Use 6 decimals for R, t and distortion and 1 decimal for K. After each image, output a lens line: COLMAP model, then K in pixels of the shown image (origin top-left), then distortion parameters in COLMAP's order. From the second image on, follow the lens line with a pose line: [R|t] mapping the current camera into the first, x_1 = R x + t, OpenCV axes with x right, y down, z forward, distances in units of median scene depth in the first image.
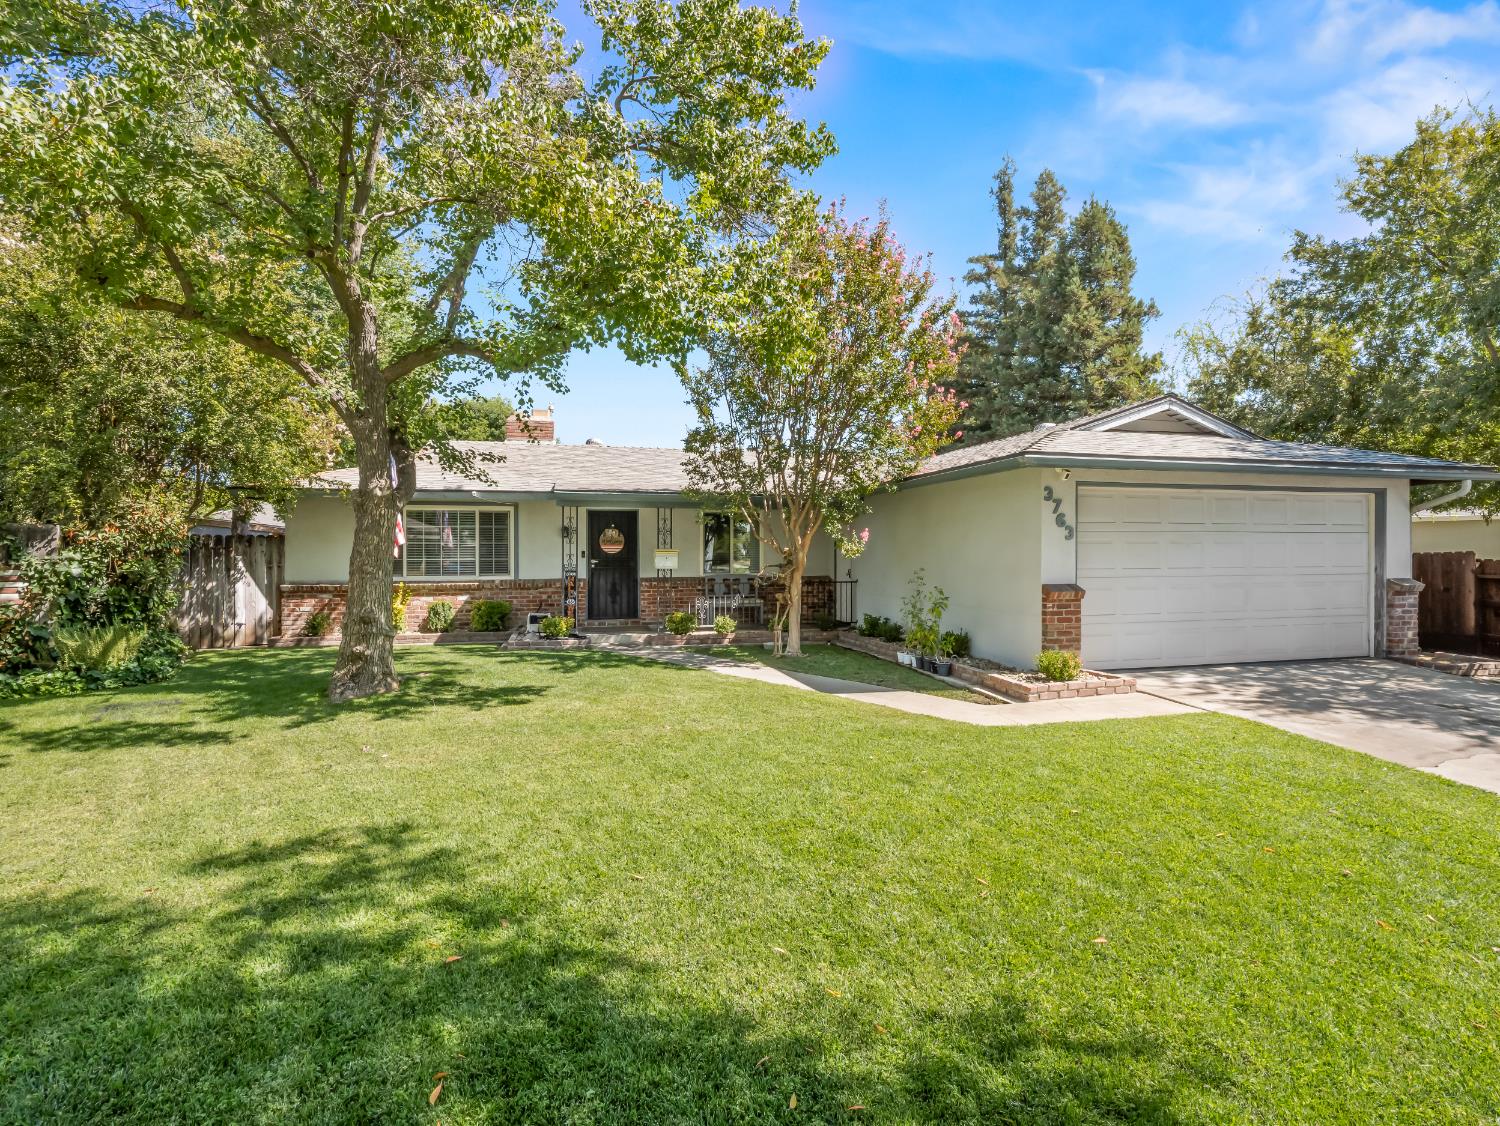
lens RADIAL K [[732.1, 0, 752.7], [0, 732.1, 560.0], [0, 0, 1]] dist [-0.012788, -0.002661]
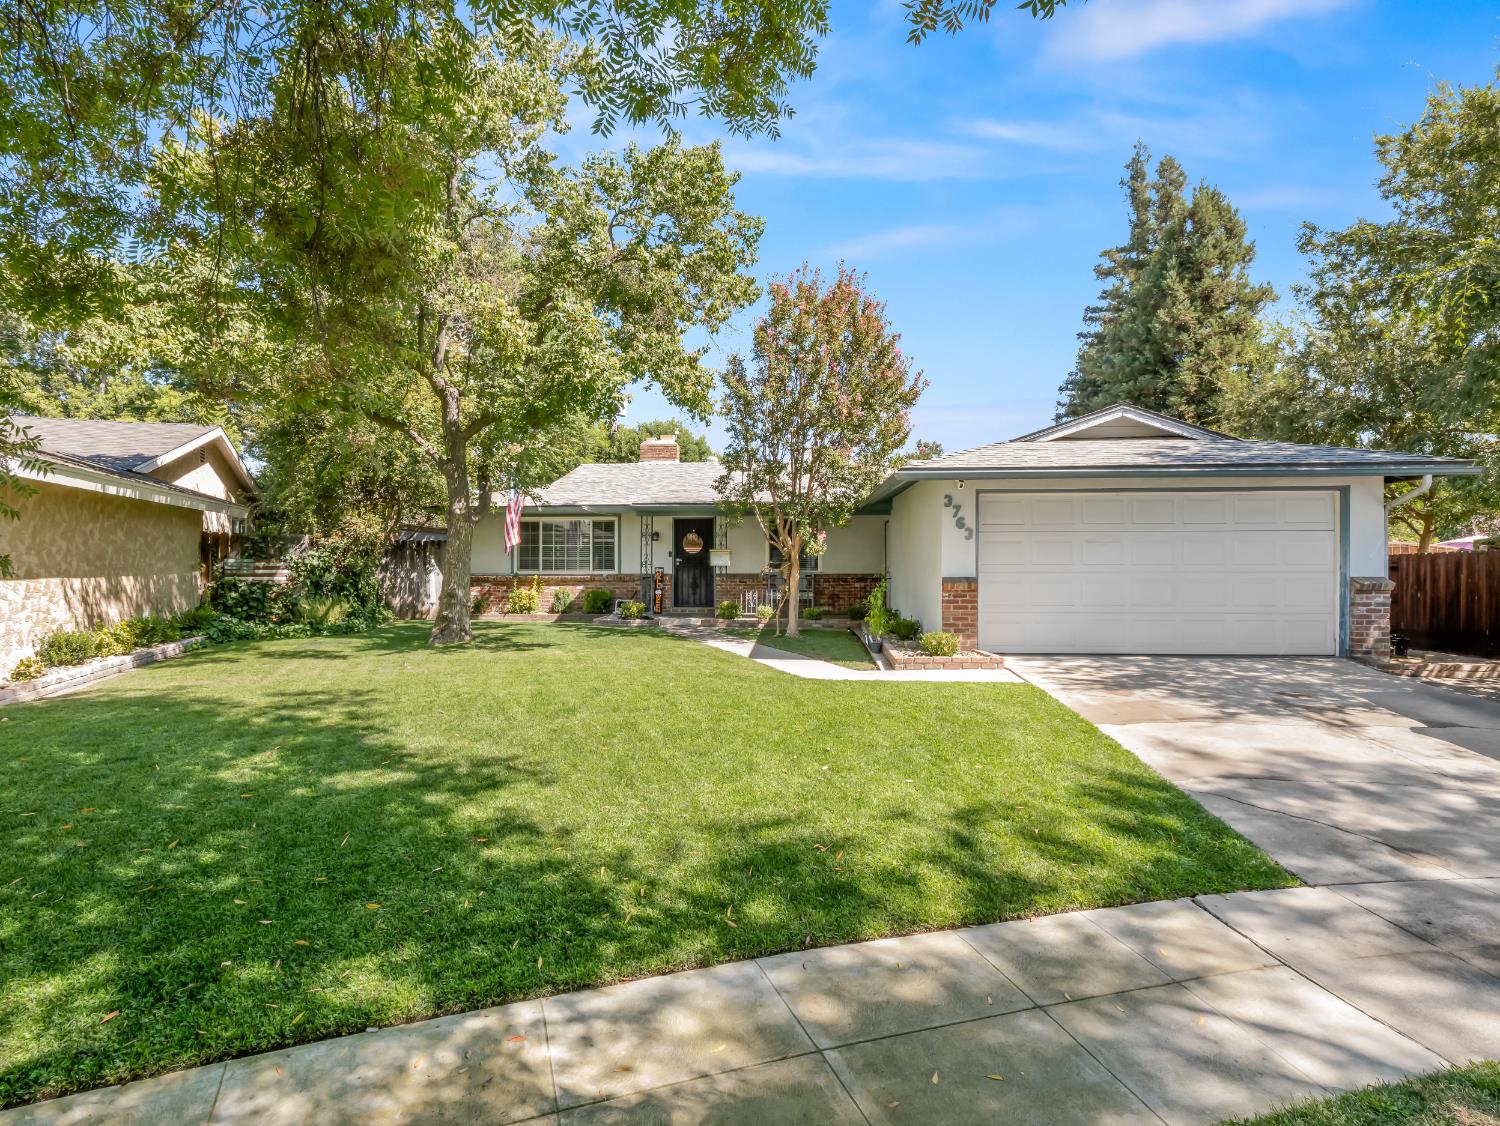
lens RADIAL K [[732.1, 0, 745.4], [0, 732.1, 562.0], [0, 0, 1]] dist [-0.012788, -0.002661]
pose [[0.949265, 0.003109, -0.314461, 0.400392], [-0.003514, 0.999994, -0.000722, 0.008976], [0.314457, 0.001791, 0.949270, -0.196547]]
